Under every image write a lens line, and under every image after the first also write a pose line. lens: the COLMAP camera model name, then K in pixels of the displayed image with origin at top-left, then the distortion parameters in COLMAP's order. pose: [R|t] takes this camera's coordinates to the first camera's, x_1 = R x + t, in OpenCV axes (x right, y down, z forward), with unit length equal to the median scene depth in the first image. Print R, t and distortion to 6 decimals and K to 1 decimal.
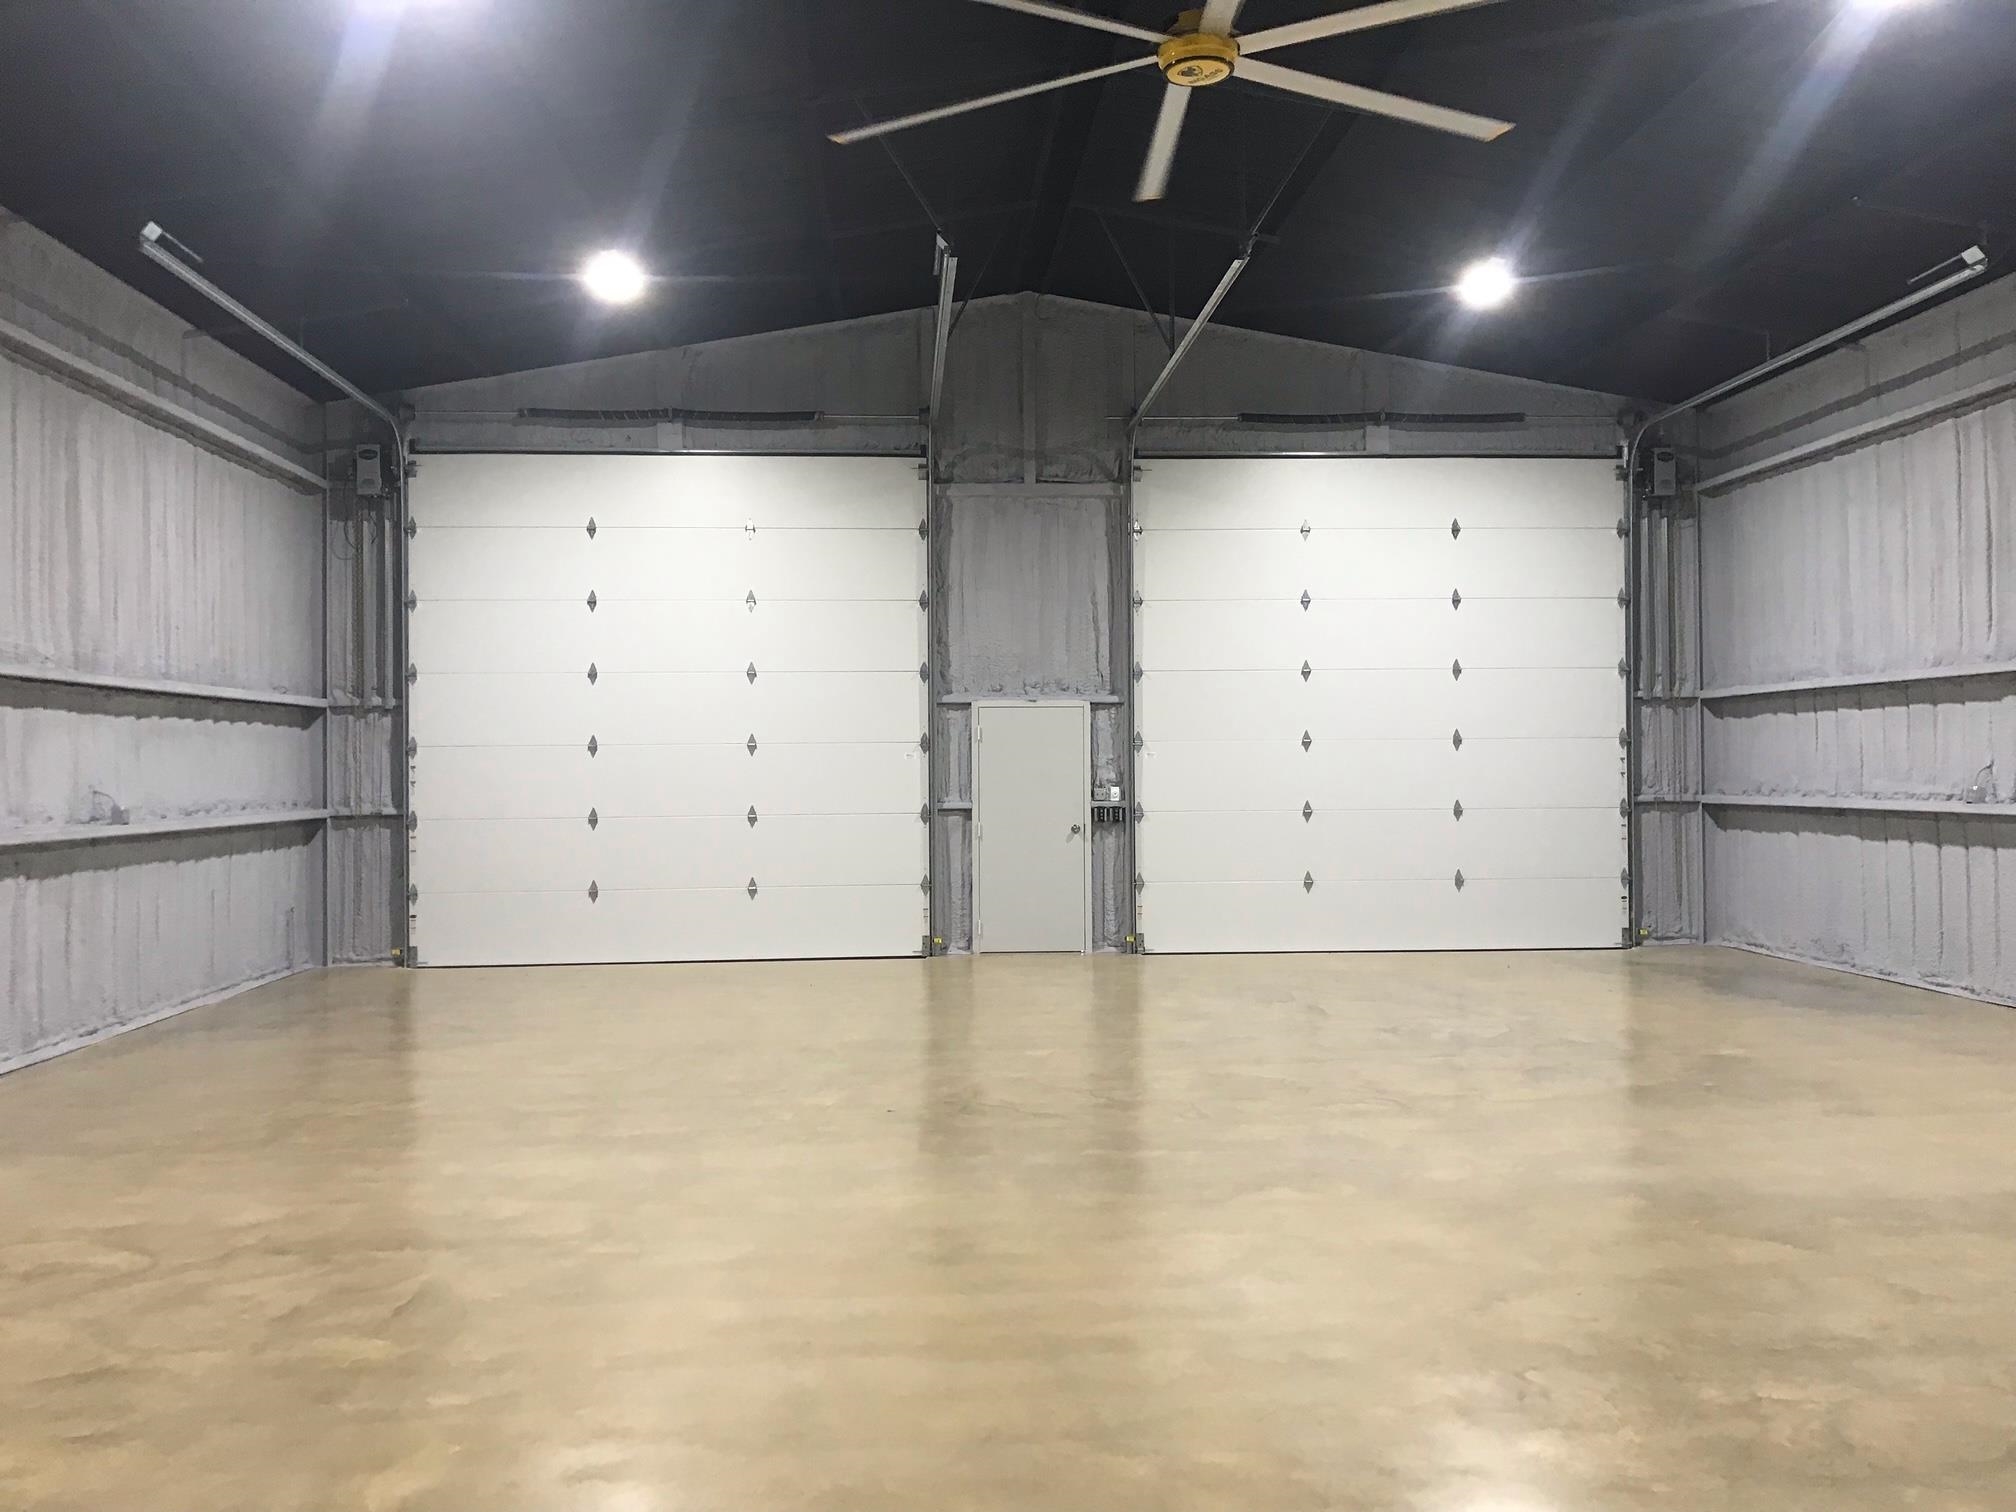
lens RADIAL K [[1642.3, 0, 1009.0], [0, 1642.3, 757.0], [0, 0, 1]] dist [0.010940, -0.003325]
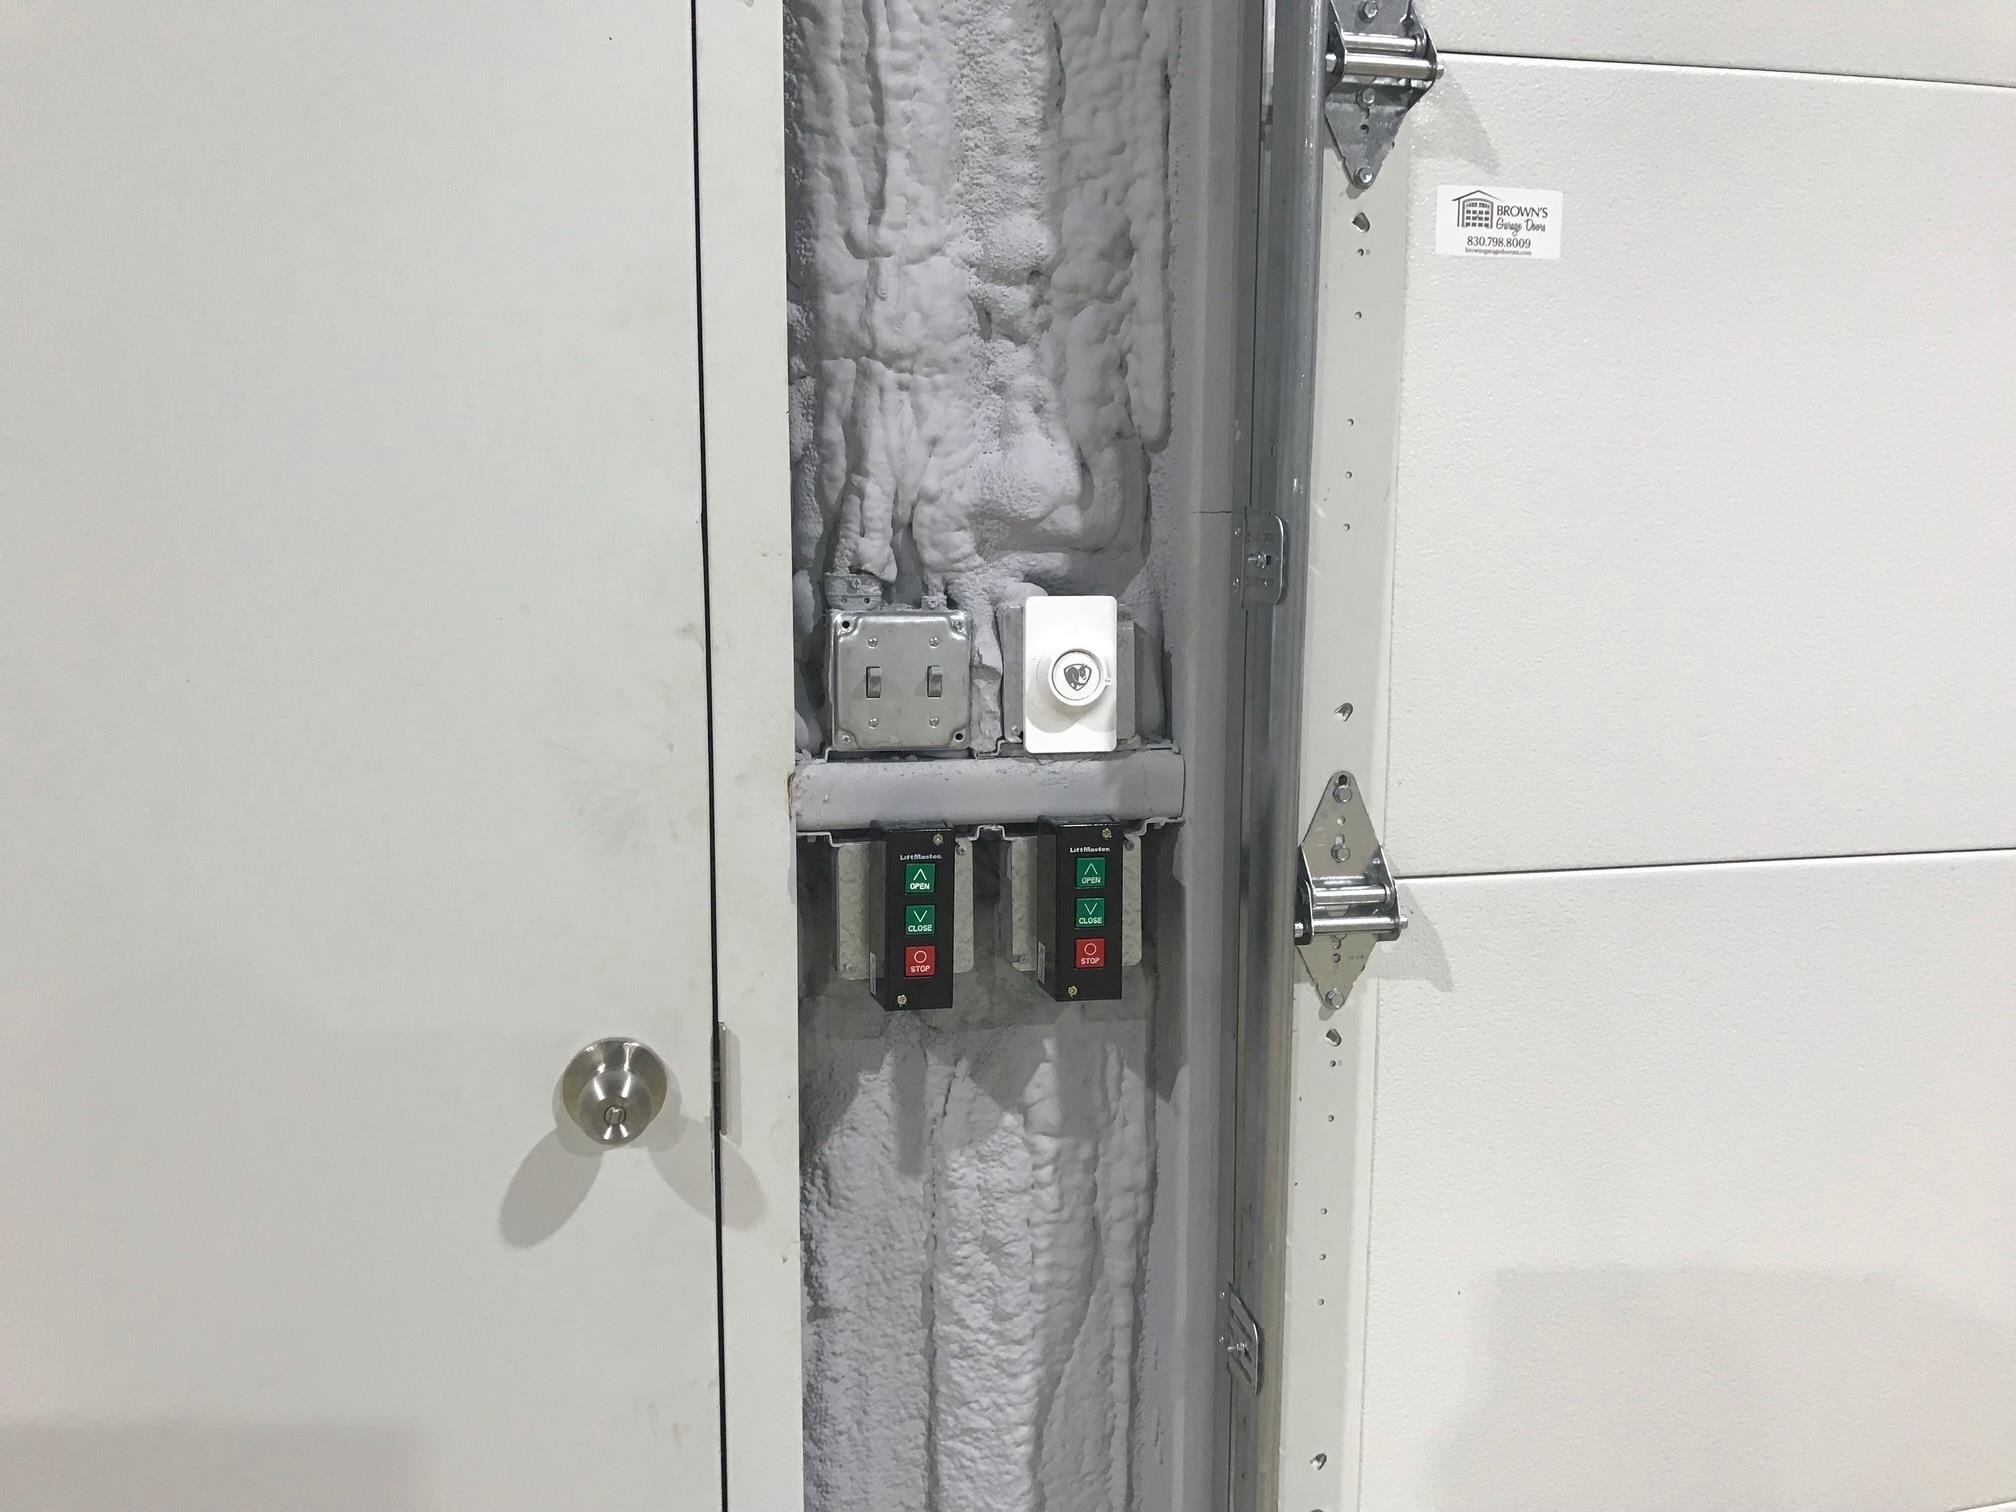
lens RADIAL K [[1642.3, 0, 1010.7], [0, 1642.3, 751.7], [0, 0, 1]] dist [0.010940, -0.003325]
pose [[0.990481, -0.007512, 0.137445, 0.049218], [-0.014828, 0.986876, 0.160795, 0.012408], [-0.136849, -0.161302, 0.977371, 0.913892]]
